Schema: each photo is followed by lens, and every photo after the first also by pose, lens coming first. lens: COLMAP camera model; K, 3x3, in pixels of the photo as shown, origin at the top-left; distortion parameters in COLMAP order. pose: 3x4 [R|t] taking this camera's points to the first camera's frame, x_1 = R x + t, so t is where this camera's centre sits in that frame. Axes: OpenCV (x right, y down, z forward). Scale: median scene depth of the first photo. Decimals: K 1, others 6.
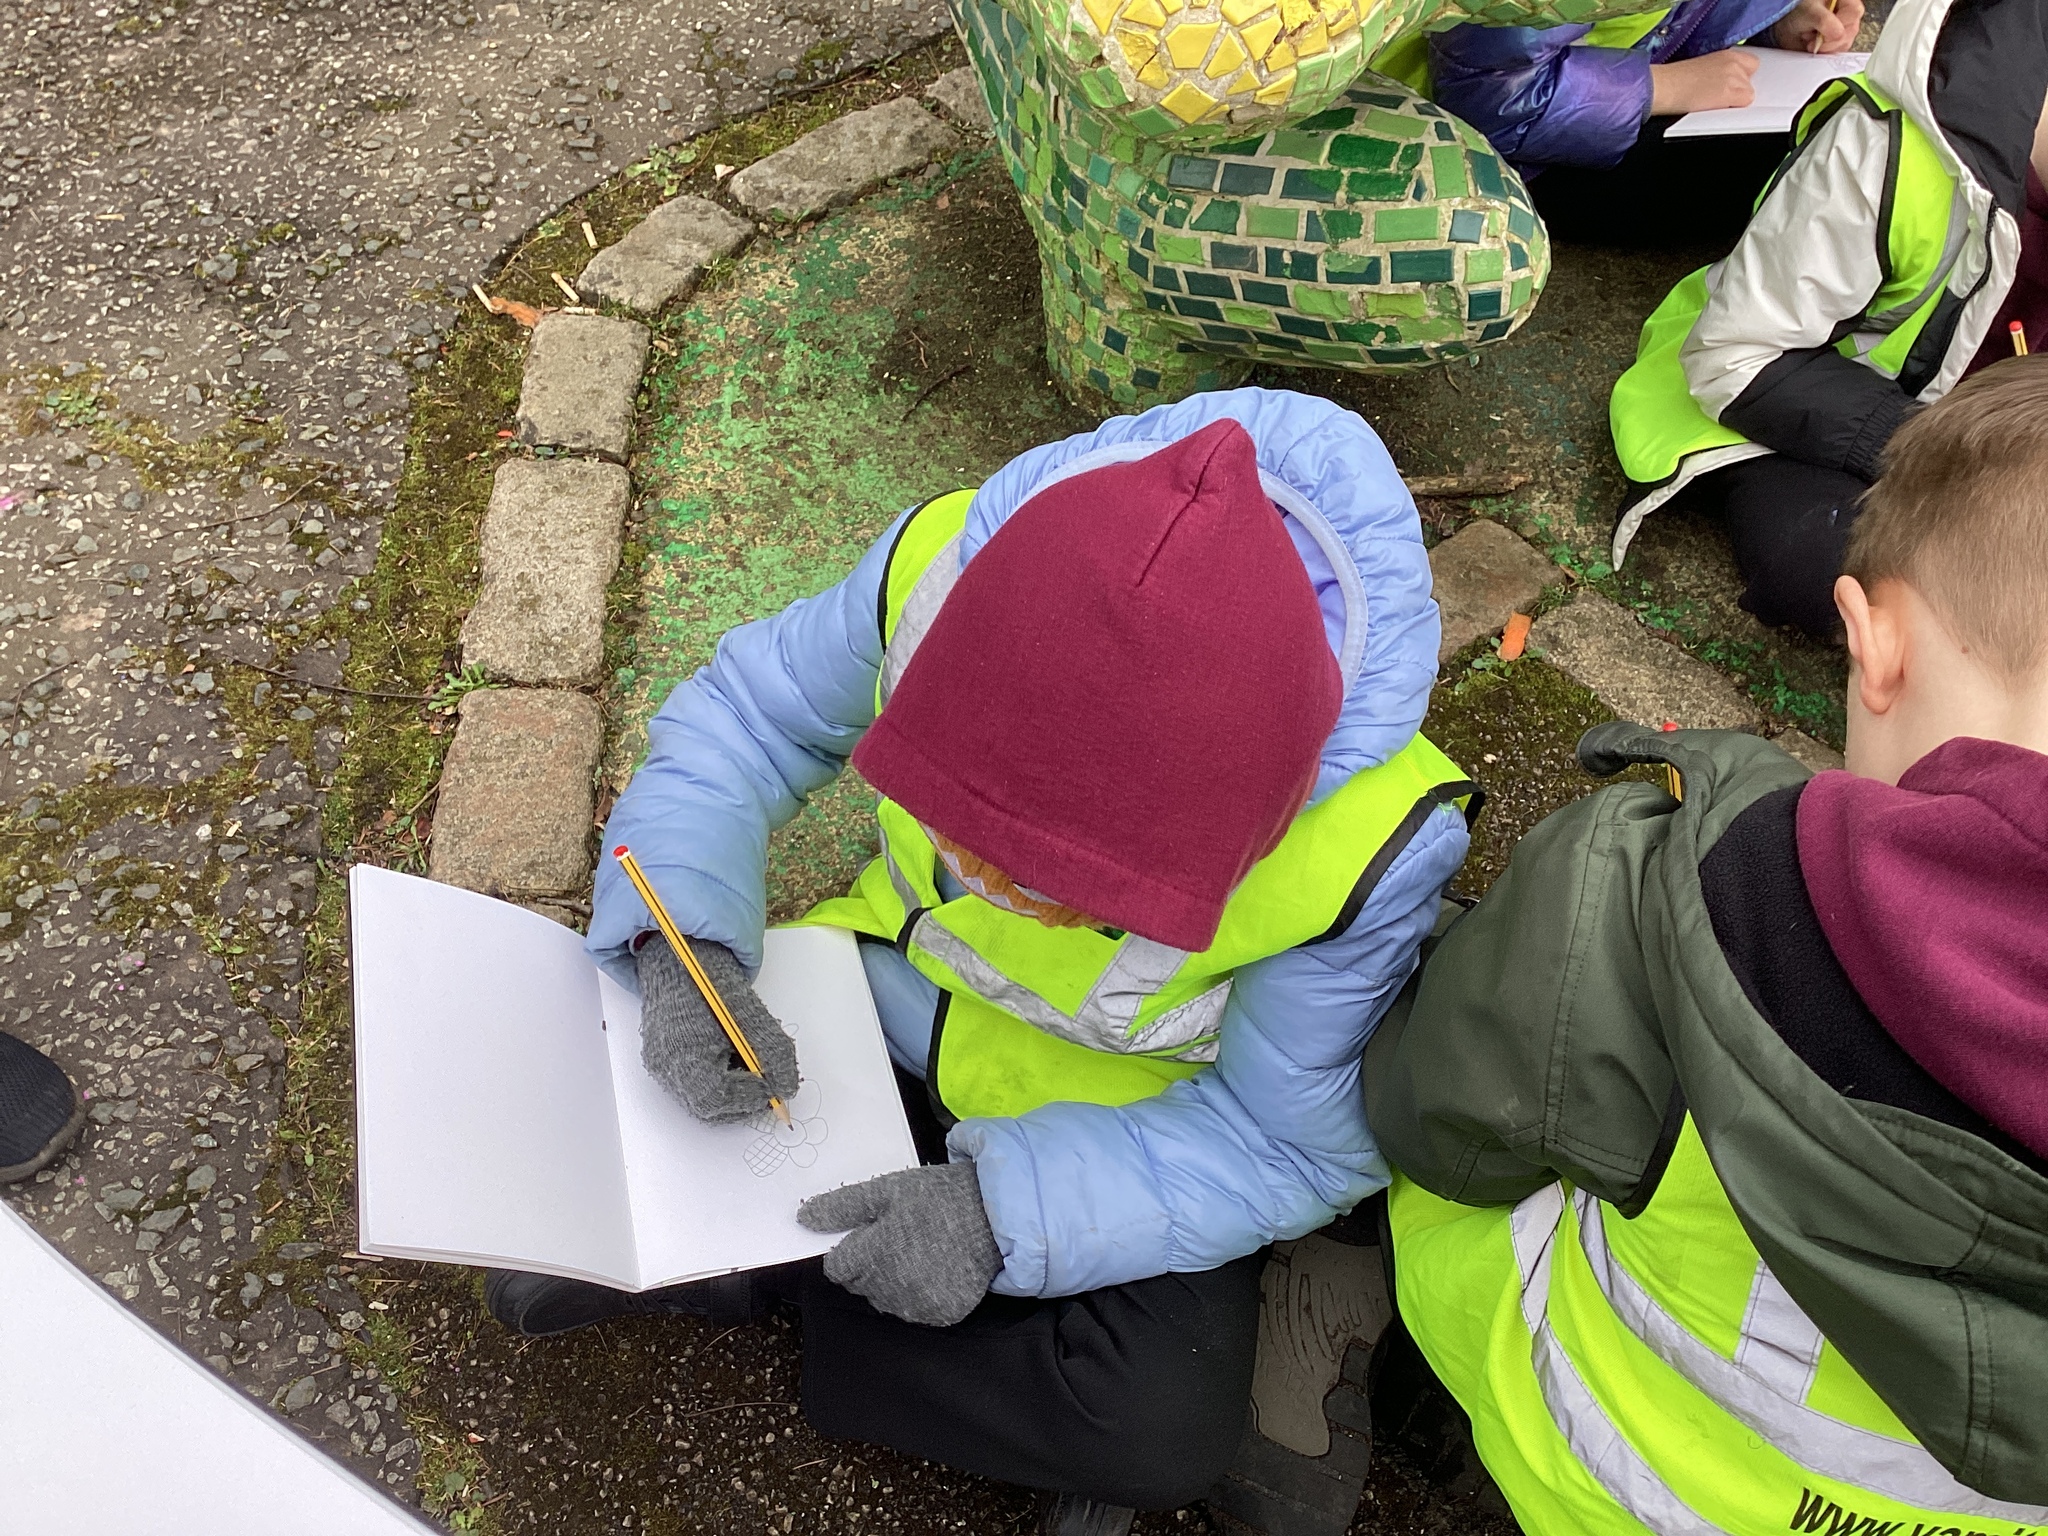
lens RADIAL K [[1837.8, 0, 1028.5], [0, 1837.8, 786.2], [0, 0, 1]] dist [0.107490, -0.166868]
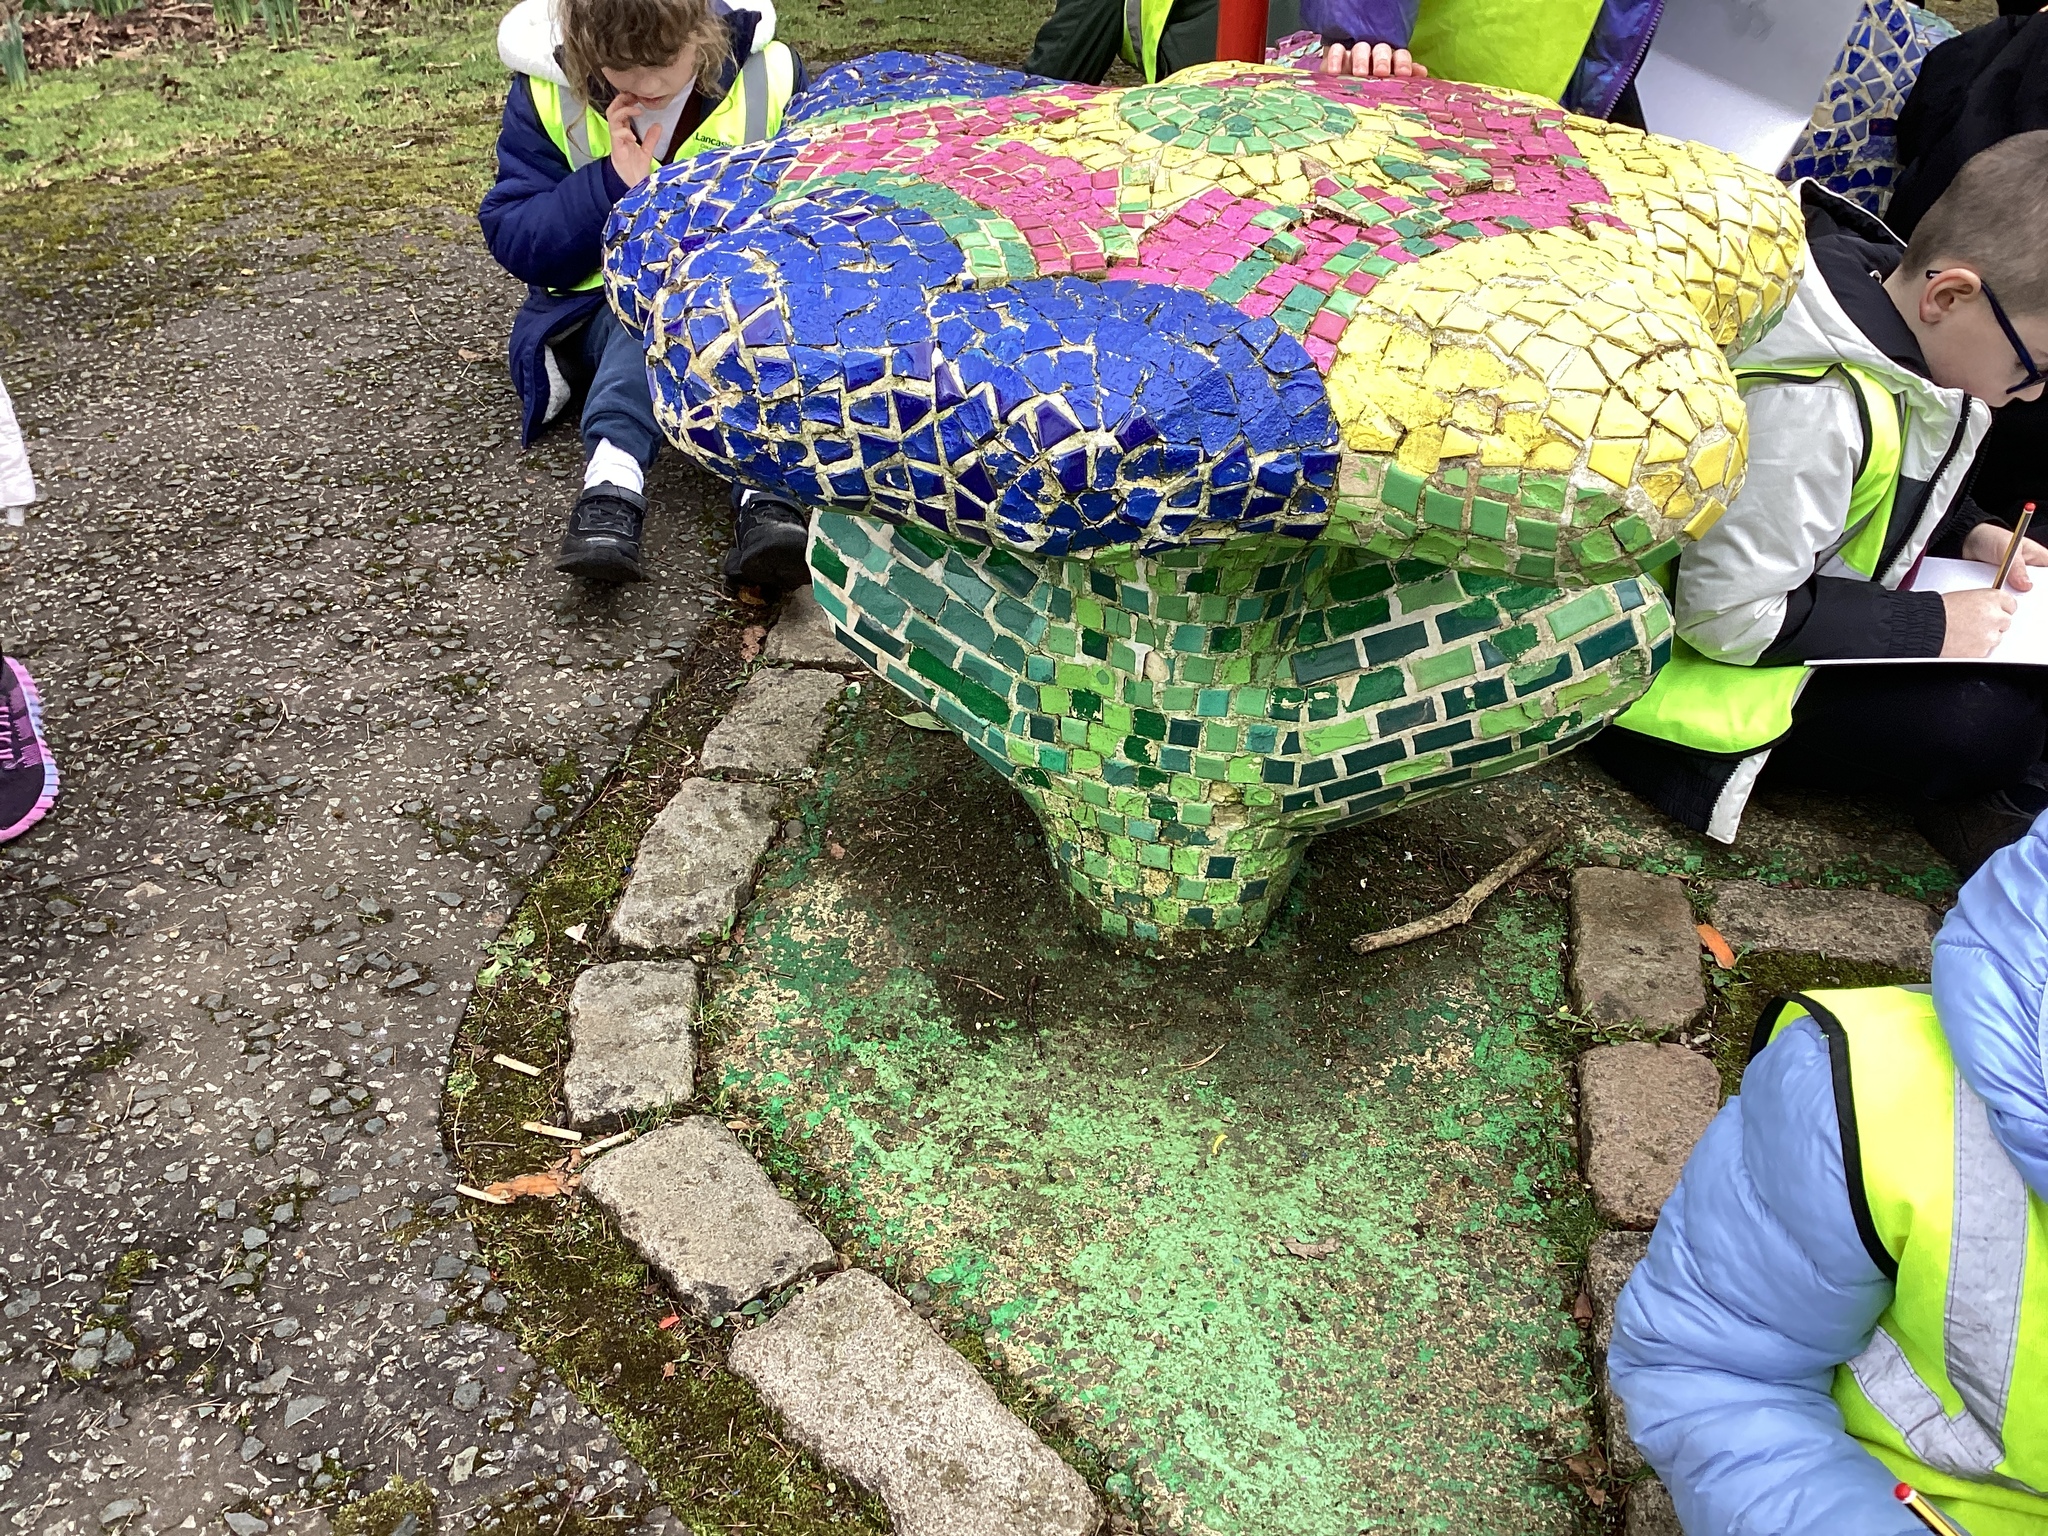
lens RADIAL K [[1837.8, 0, 1053.2], [0, 1837.8, 764.7], [0, 0, 1]] dist [0.107490, -0.166868]
pose [[0.758118, -0.378436, 0.531077, -0.511821], [0.521481, 0.840804, -0.145278, -0.203384], [-0.391554, 0.387084, 0.834776, 0.251651]]
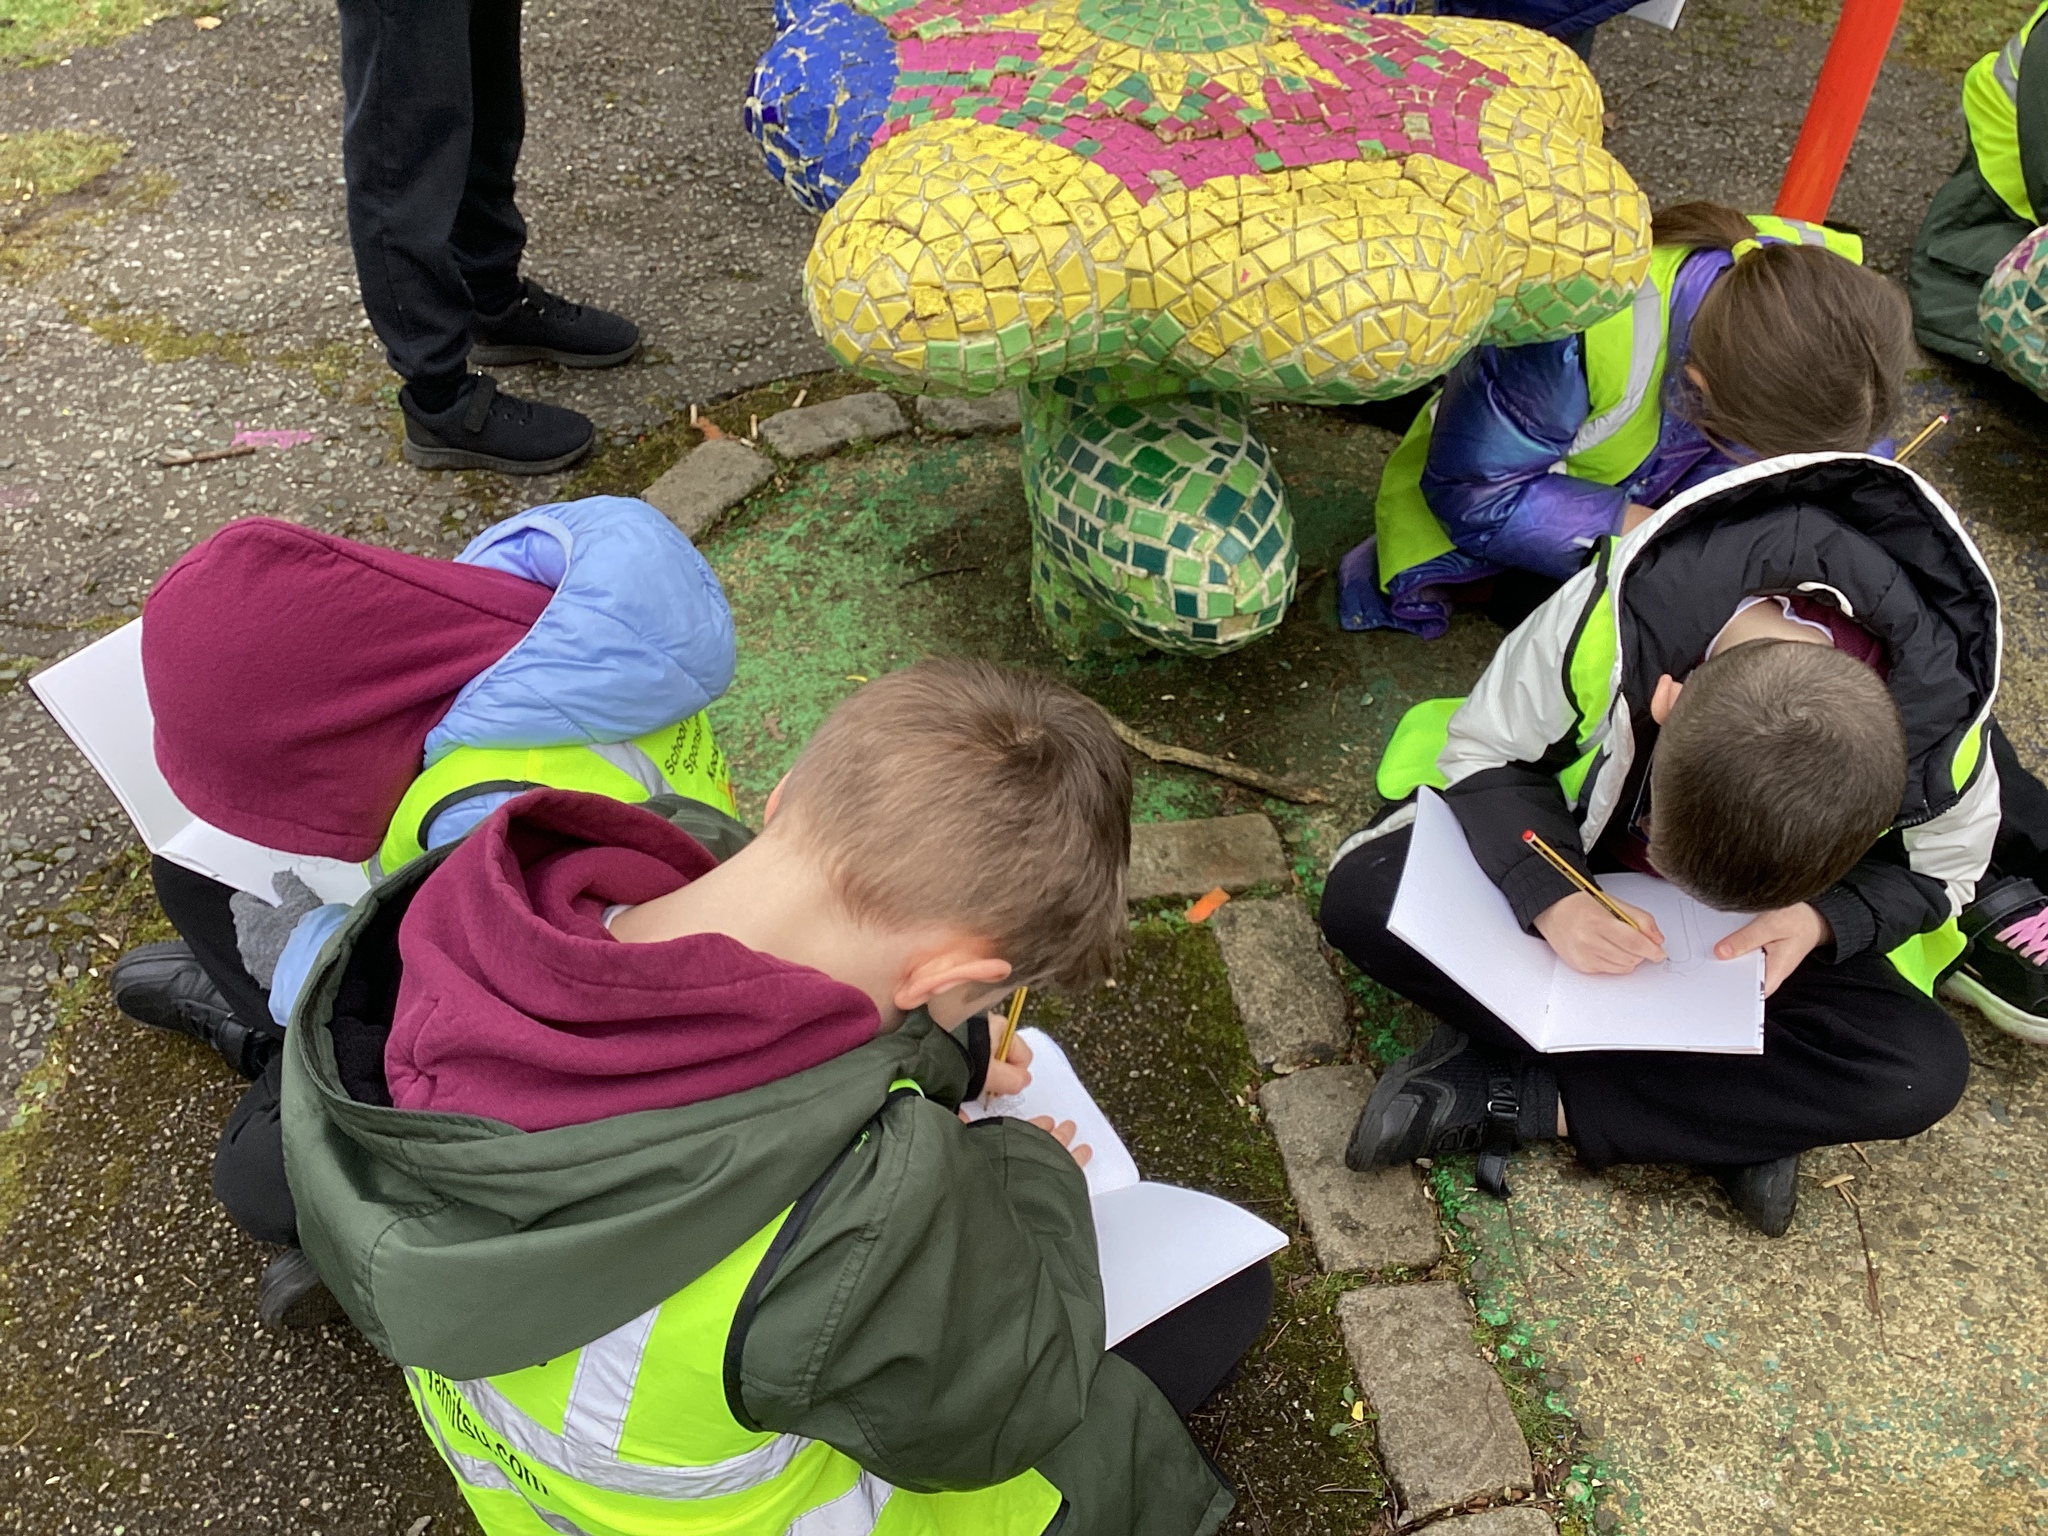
lens RADIAL K [[1837.8, 0, 1035.0], [0, 1837.8, 777.9], [0, 0, 1]] dist [0.107490, -0.166868]
pose [[0.863406, 0.341813, -0.371070, 0.557770], [-0.398129, 0.913383, -0.085001, -0.014550], [0.309875, 0.221124, 0.924706, -0.090029]]
